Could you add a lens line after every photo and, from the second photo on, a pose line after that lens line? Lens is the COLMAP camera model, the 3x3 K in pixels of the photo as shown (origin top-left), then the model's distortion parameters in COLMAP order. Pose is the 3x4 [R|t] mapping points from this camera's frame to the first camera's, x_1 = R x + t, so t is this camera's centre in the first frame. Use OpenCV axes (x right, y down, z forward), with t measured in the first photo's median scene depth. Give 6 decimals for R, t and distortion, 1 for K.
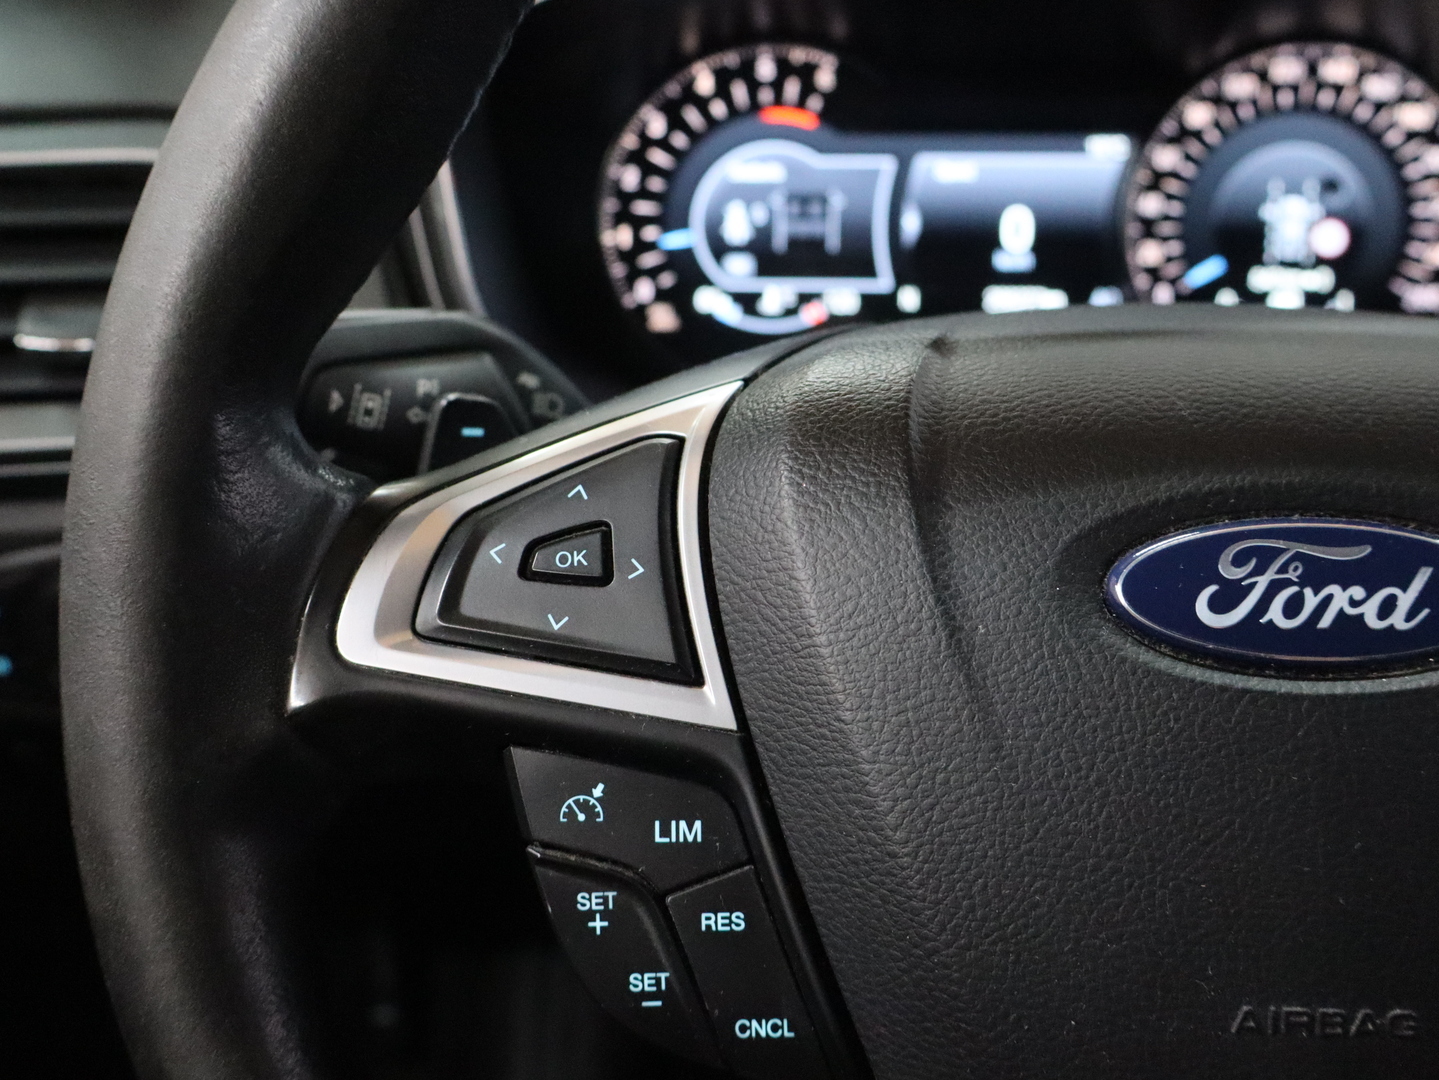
lens RADIAL K [[1642.5, 0, 707.2], [0, 1642.5, 544.3], [0, 0, 1]] dist [0.051370, 0.000000]
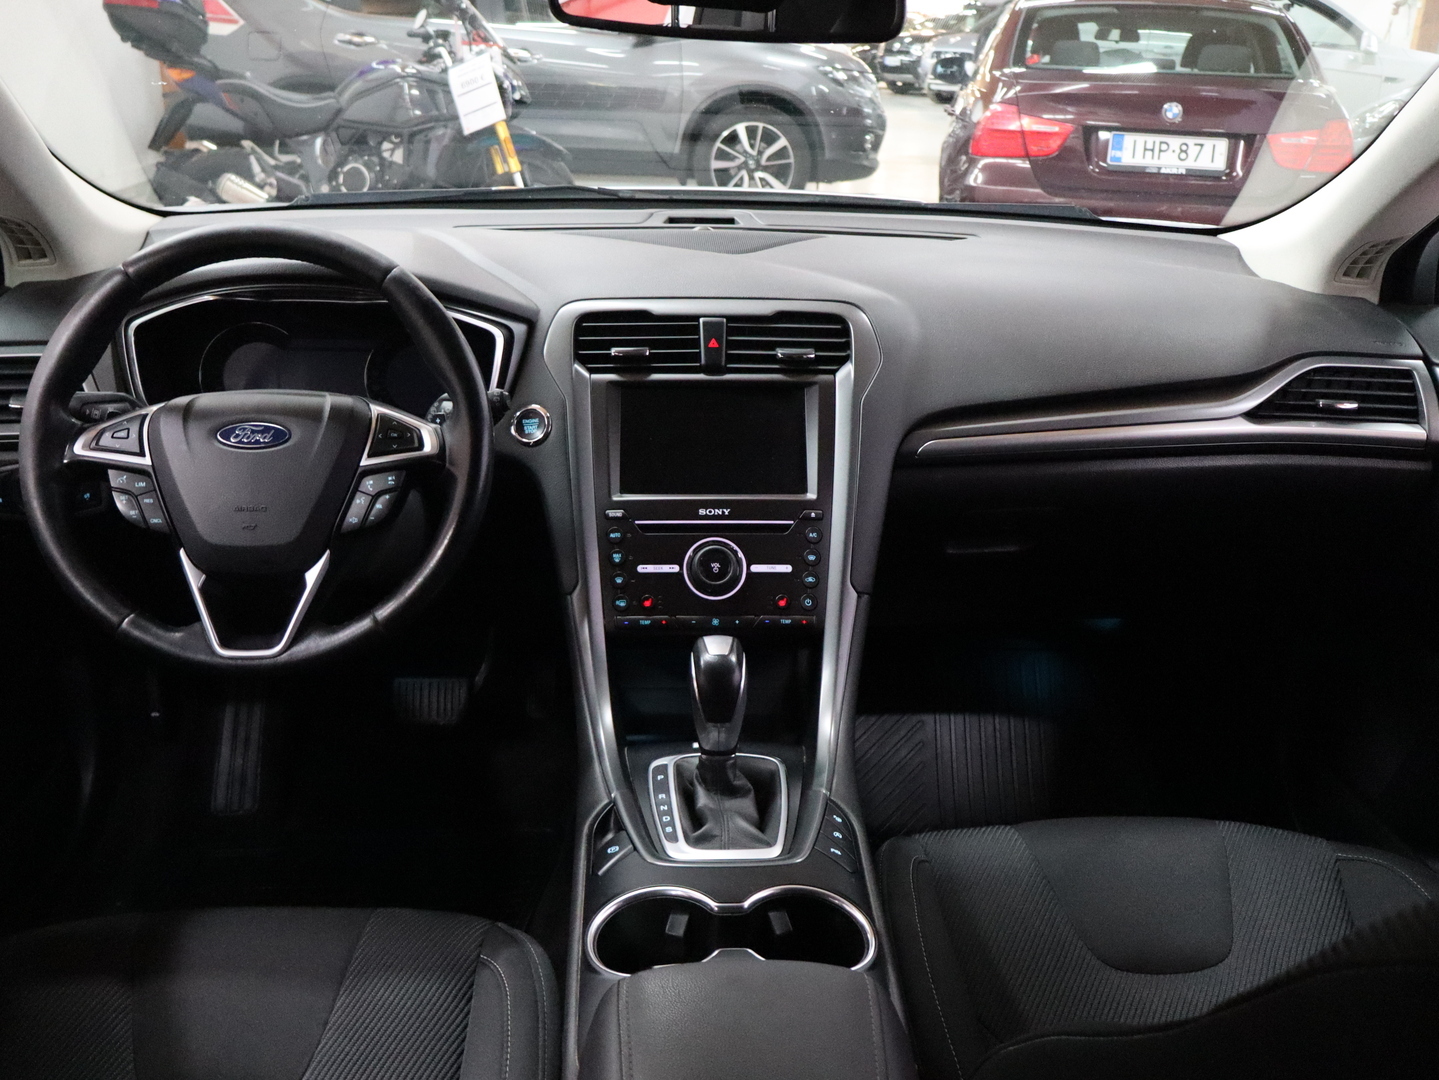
lens RADIAL K [[1355.5, 0, 723.5], [0, 1355.5, 549.2], [0, 0, 1]] dist [-0.009853, 0.000000]
pose [[0.994318, -0.013826, 0.105546, 0.729807], [0.020555, 0.997806, -0.062938, 0.366746], [-0.104444, 0.064750, 0.992421, -1.835597]]
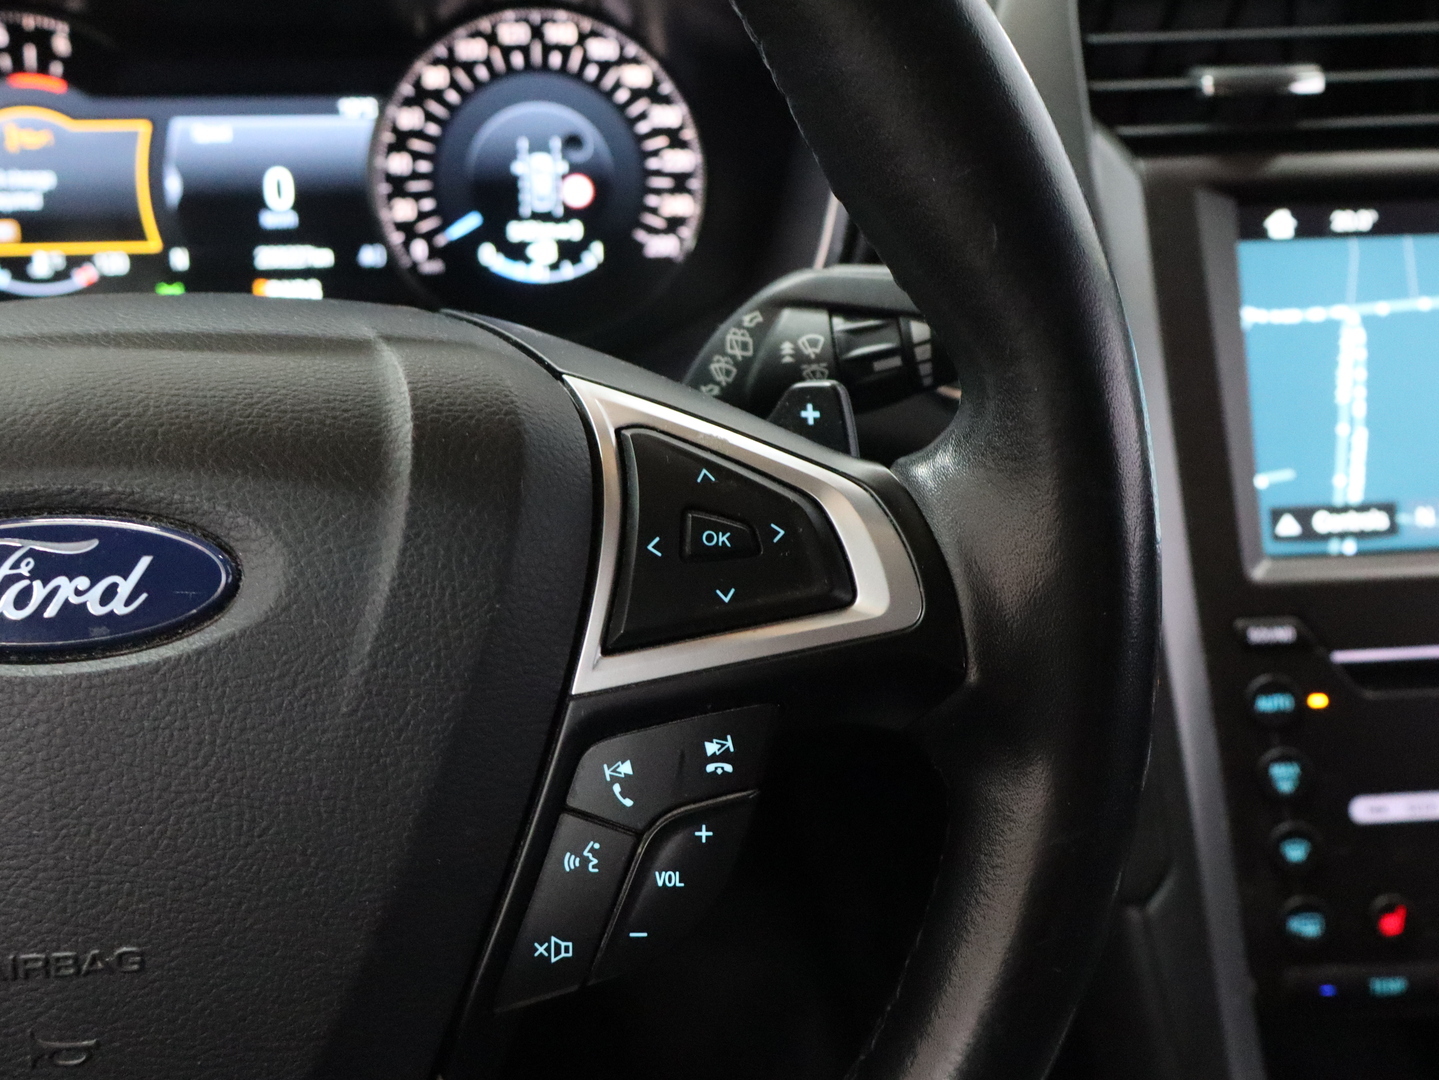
lens RADIAL K [[1642.5, 0, 718.2], [0, 1642.5, 537.6], [0, 0, 1]] dist [0.051370, 0.000000]
pose [[0.993734, -0.051969, 0.098959, 0.355318], [0.045829, 0.996939, 0.063343, -0.026198], [-0.101948, -0.058411, 0.993073, -0.074657]]
